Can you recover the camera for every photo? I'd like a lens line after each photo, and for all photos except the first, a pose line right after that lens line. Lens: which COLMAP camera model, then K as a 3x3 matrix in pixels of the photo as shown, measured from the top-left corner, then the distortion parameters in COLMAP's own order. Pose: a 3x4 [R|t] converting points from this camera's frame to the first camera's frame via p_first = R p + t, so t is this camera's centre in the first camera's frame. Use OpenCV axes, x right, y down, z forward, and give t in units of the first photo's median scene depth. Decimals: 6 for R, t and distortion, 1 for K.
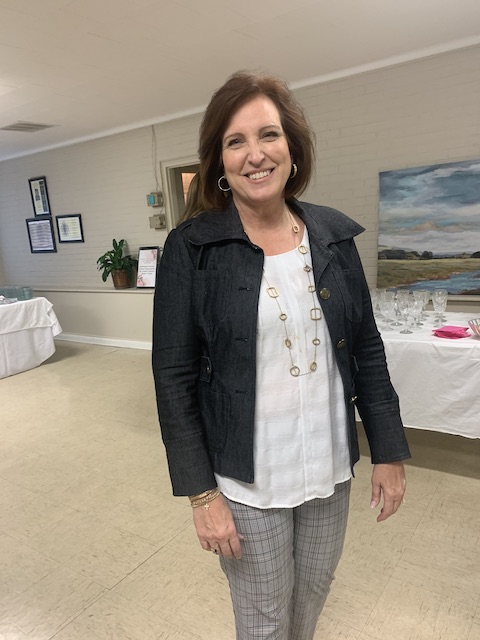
lens RADIAL K [[494.2, 0, 242.1], [0, 494.2, 324.1], [0, 0, 1]] dist [0.006524, -0.020161]
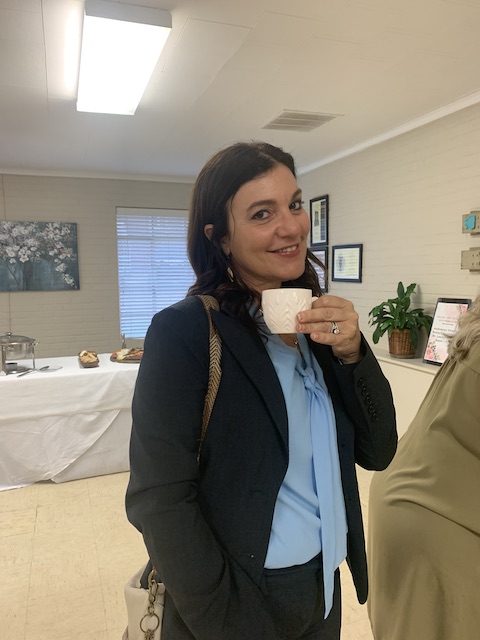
lens RADIAL K [[494.2, 0, 236.7], [0, 494.2, 324.2], [0, 0, 1]] dist [0.006524, -0.020161]
pose [[0.811596, 0.125769, -0.570521, -0.051328], [-0.167067, 0.985735, -0.020360, -0.065367], [0.559822, 0.111839, 0.821030, 0.335839]]
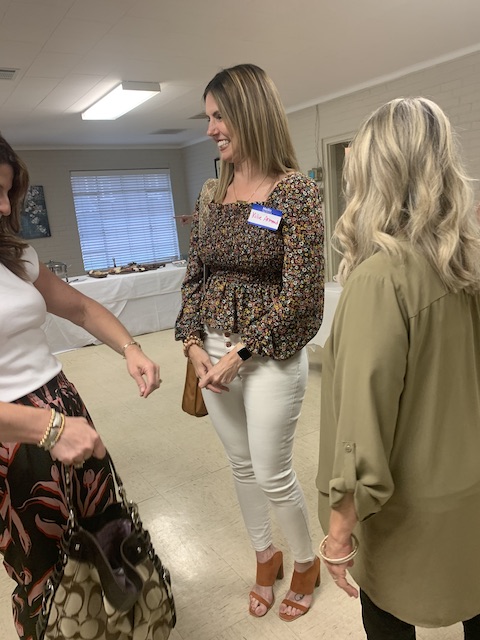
lens RADIAL K [[494.2, 0, 238.0], [0, 494.2, 321.8], [0, 0, 1]] dist [0.006524, -0.020161]
pose [[0.926214, 0.081071, -0.368177, 0.083157], [-0.062439, 0.996105, 0.062262, 0.010348], [0.371791, -0.034679, 0.927669, -0.069445]]
